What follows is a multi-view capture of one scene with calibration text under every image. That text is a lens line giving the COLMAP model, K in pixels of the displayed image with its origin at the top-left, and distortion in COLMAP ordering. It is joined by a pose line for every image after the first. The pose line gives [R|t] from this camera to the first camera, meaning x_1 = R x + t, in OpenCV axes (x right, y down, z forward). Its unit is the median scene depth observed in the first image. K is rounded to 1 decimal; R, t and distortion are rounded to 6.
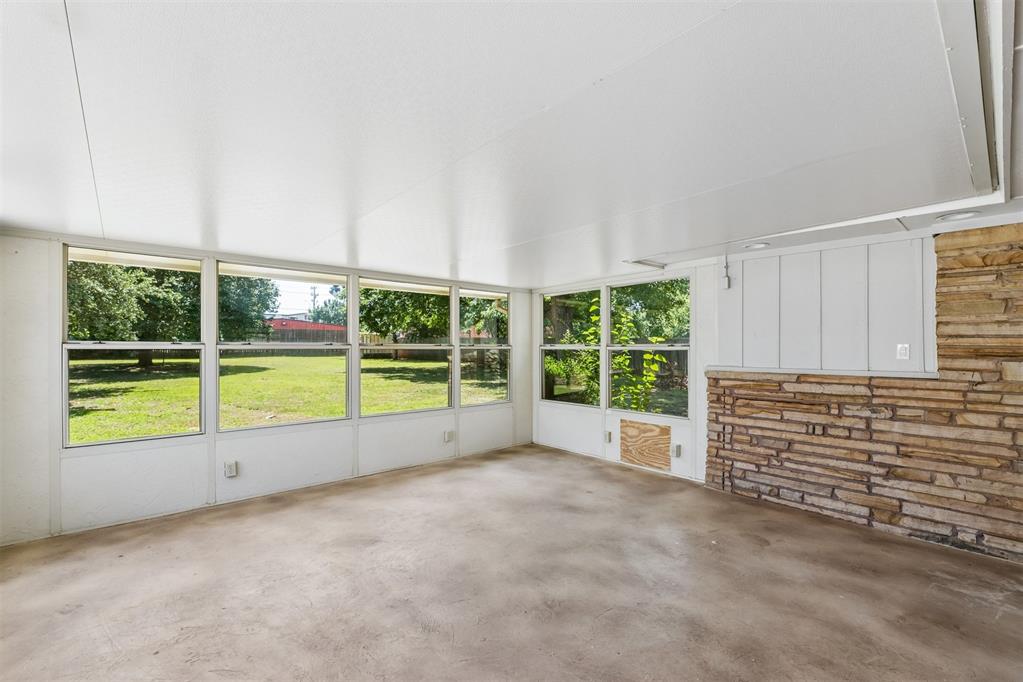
lens RADIAL K [[445.1, 0, 513.0], [0, 445.1, 345.4], [0, 0, 1]] dist [-0.003733, -0.000218]
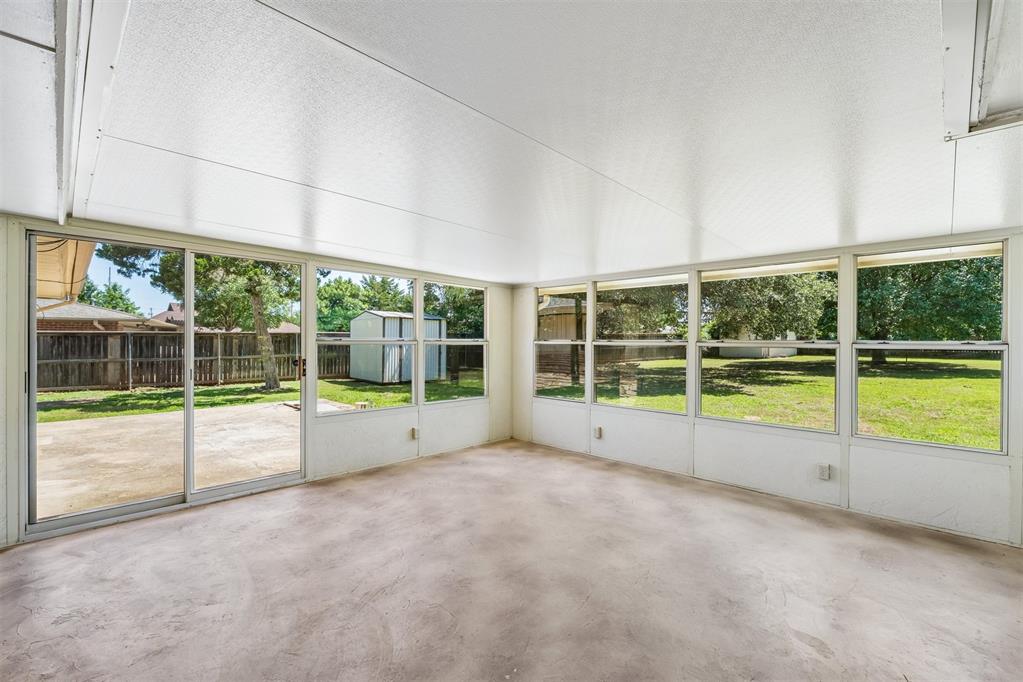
lens RADIAL K [[445.1, 0, 512.9], [0, 445.1, 340.9], [0, 0, 1]] dist [-0.003733, -0.000218]
pose [[0.073191, -0.002812, -0.997314, 0.576112], [-0.004333, 0.999986, -0.003137, 0.001731], [0.997309, 0.004551, 0.073178, 0.513353]]
